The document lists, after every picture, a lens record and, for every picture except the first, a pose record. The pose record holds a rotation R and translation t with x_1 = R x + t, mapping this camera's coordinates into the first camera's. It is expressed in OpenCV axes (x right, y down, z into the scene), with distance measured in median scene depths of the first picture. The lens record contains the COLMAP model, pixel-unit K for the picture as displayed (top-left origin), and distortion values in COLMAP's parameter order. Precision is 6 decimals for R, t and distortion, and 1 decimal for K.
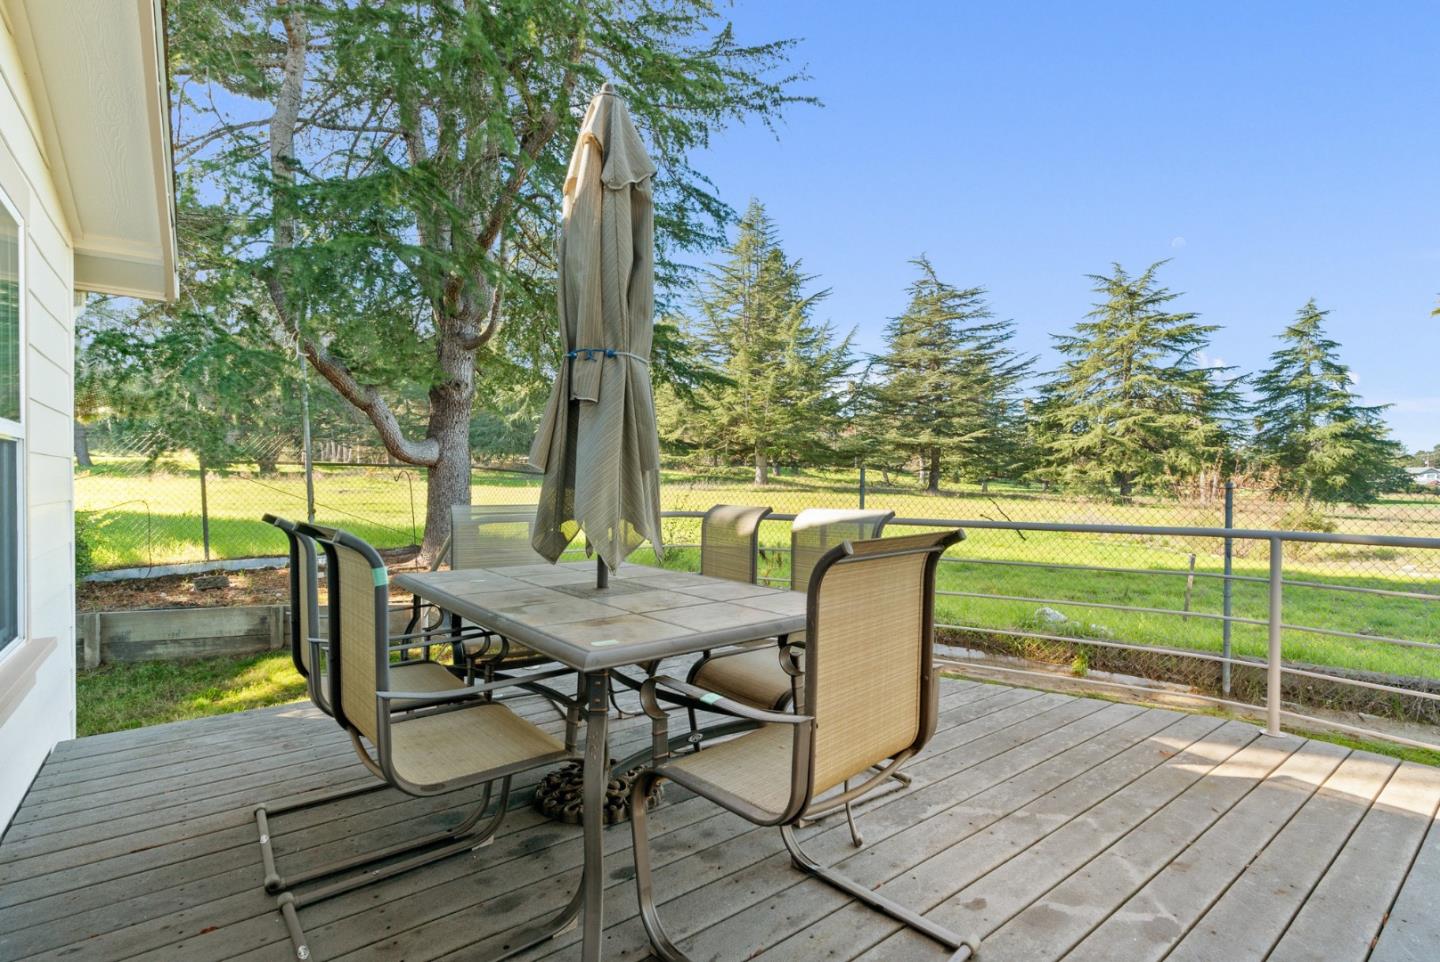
lens RADIAL K [[666.0, 0, 691.0], [0, 666.0, 487.3], [0, 0, 1]] dist [-0.003448, 0.003278]
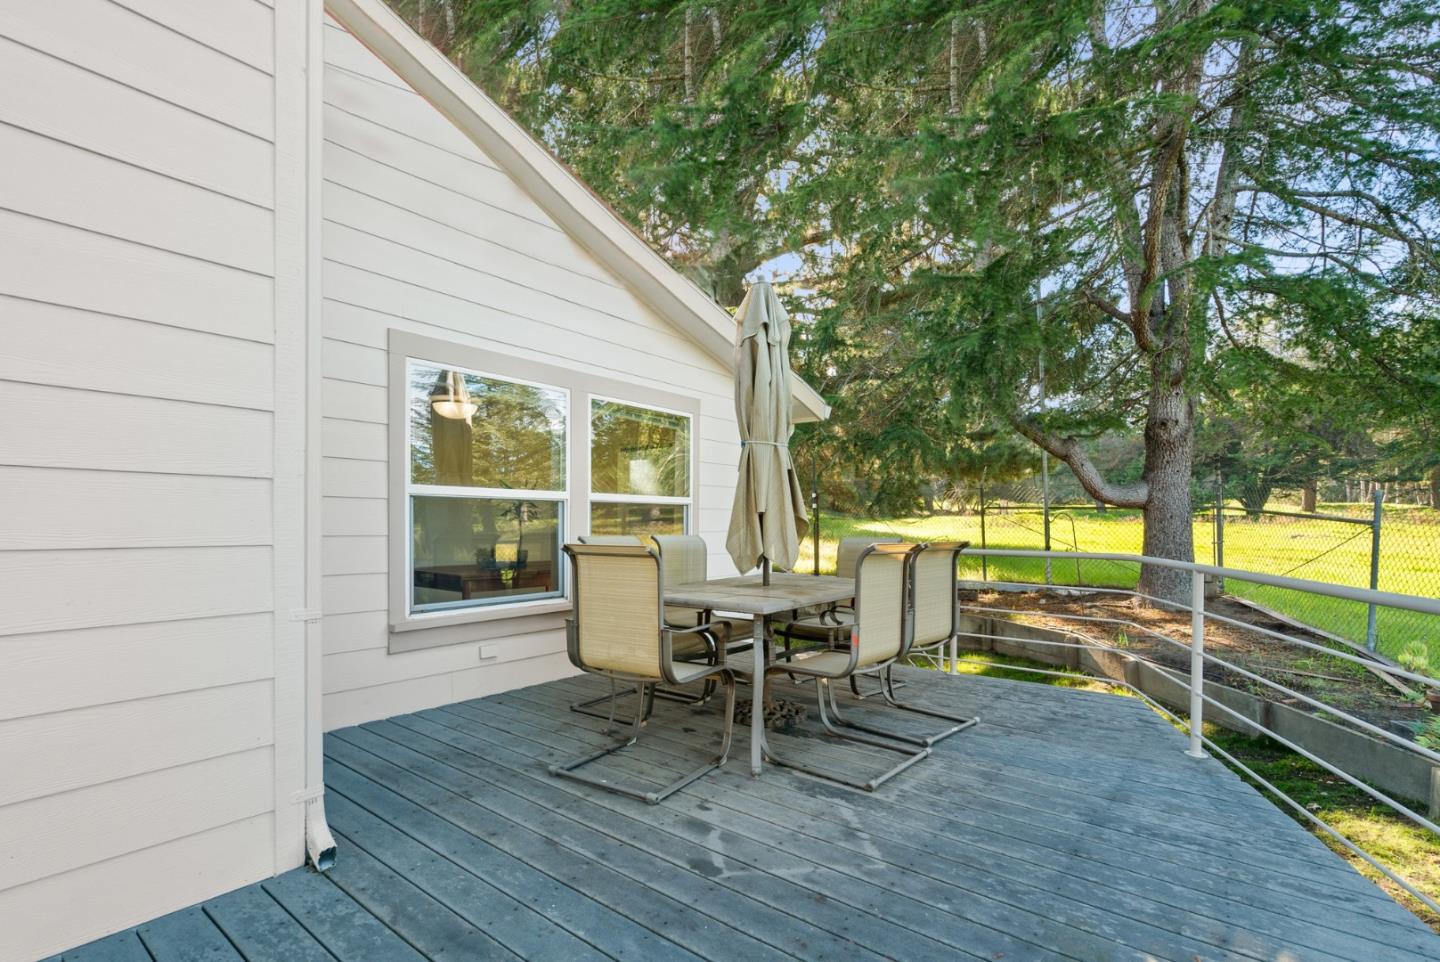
lens RADIAL K [[666.0, 0, 757.0], [0, 666.0, 527.6], [0, 0, 1]] dist [-0.003448, 0.003278]
pose [[0.283732, 0.006698, -0.958880, 0.109866], [-0.011938, 0.999923, 0.003453, 0.000553], [0.958829, 0.010467, 0.283790, 0.041007]]
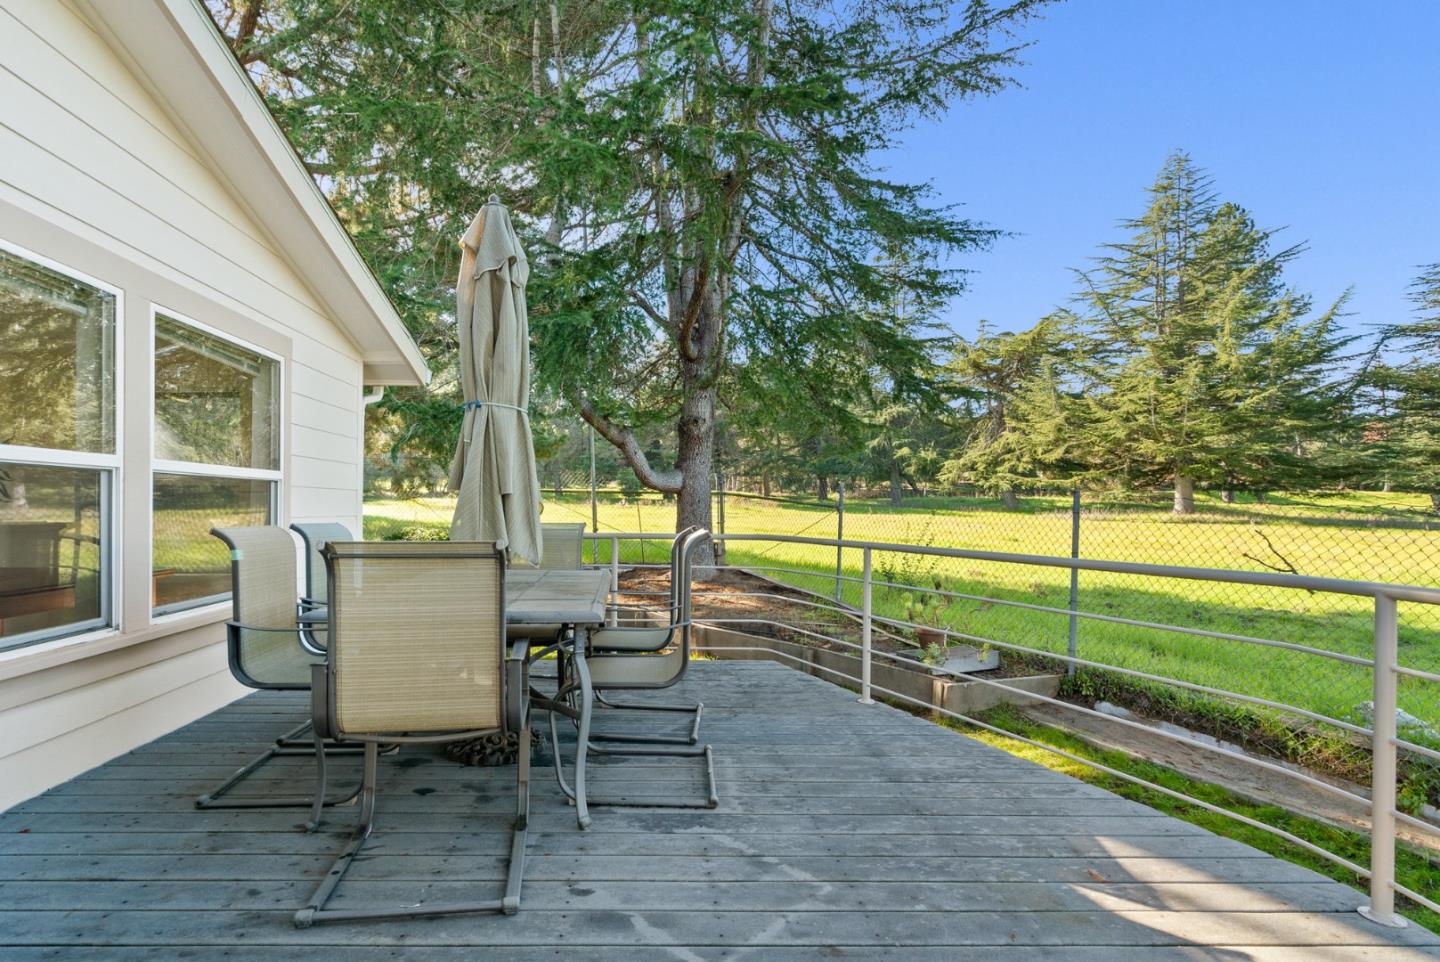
lens RADIAL K [[666.0, 0, 658.2], [0, 666.0, 509.5], [0, 0, 1]] dist [-0.003448, 0.003278]
pose [[0.812060, 0.005898, -0.583544, 0.068803], [-0.010251, 0.999939, -0.004159, 0.000617], [0.583484, 0.009359, 0.812071, 0.011379]]
